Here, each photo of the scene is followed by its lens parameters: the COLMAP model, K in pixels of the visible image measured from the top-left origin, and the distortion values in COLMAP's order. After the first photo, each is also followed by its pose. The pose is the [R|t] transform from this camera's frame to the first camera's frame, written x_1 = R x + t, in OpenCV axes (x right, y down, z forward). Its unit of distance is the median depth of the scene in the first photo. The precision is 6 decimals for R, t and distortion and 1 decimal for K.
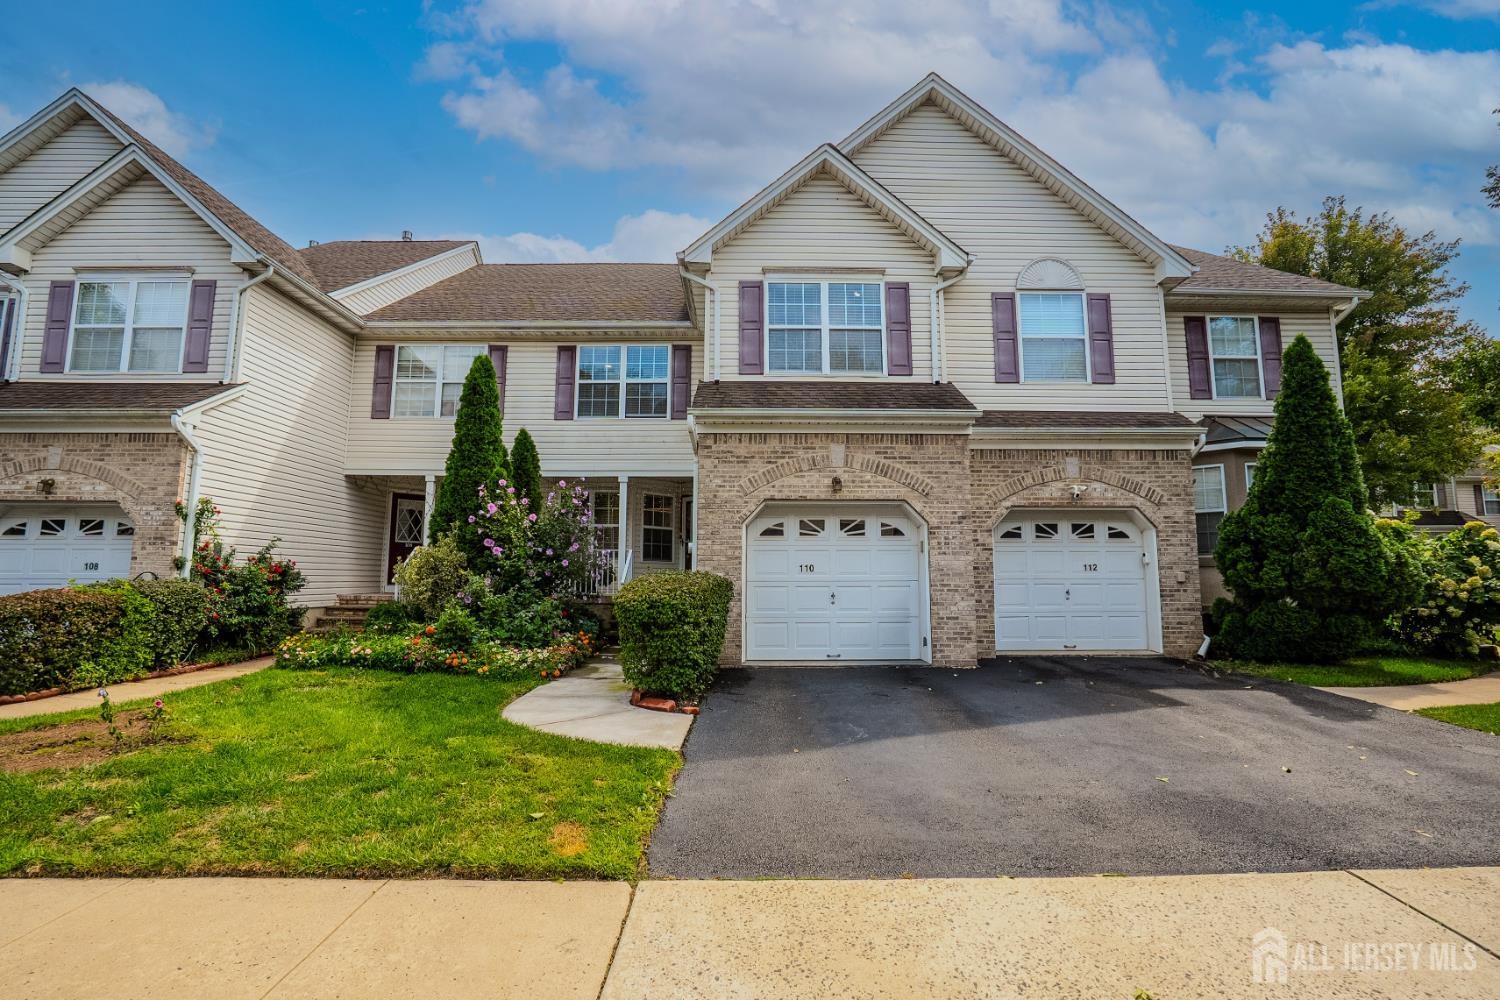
lens RADIAL K [[708.9, 0, 750.0], [0, 708.9, 500.0], [0, 0, 1]] dist [-0.062166, 0.025847]
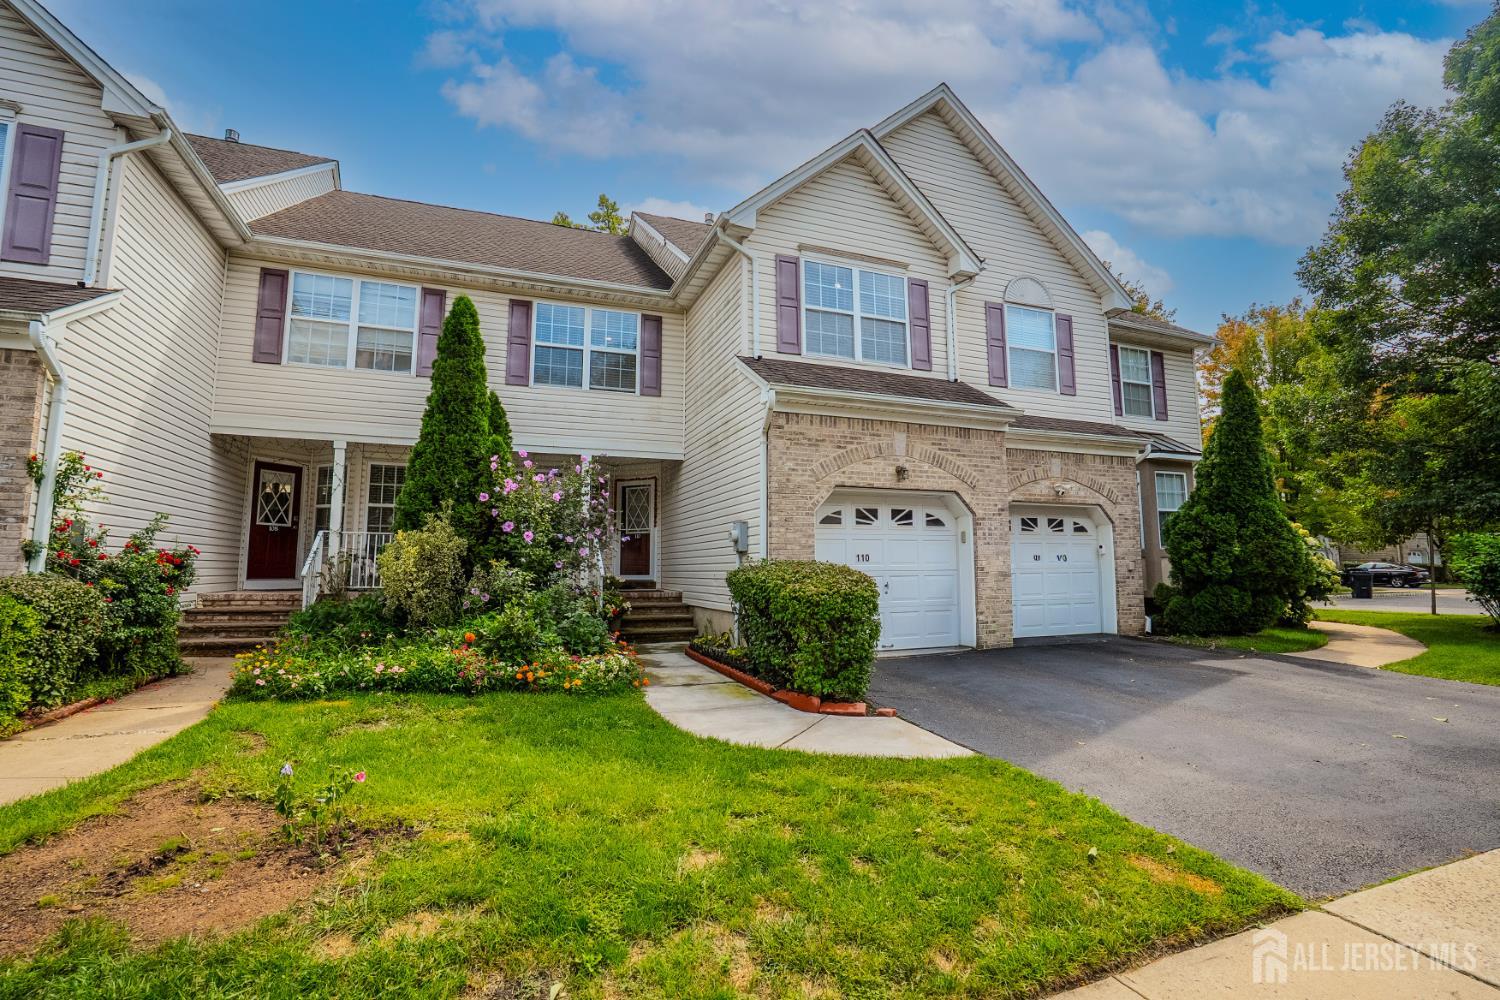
lens RADIAL K [[691.1, 0, 748.2], [0, 691.1, 498.2], [0, 0, 1]] dist [-0.060266, 0.022565]
pose [[0.935508, 0.030951, 0.351948, -0.370503], [-0.033268, 0.999446, 0.000537, 0.017339], [-0.351736, -0.012211, 0.936019, 0.152475]]
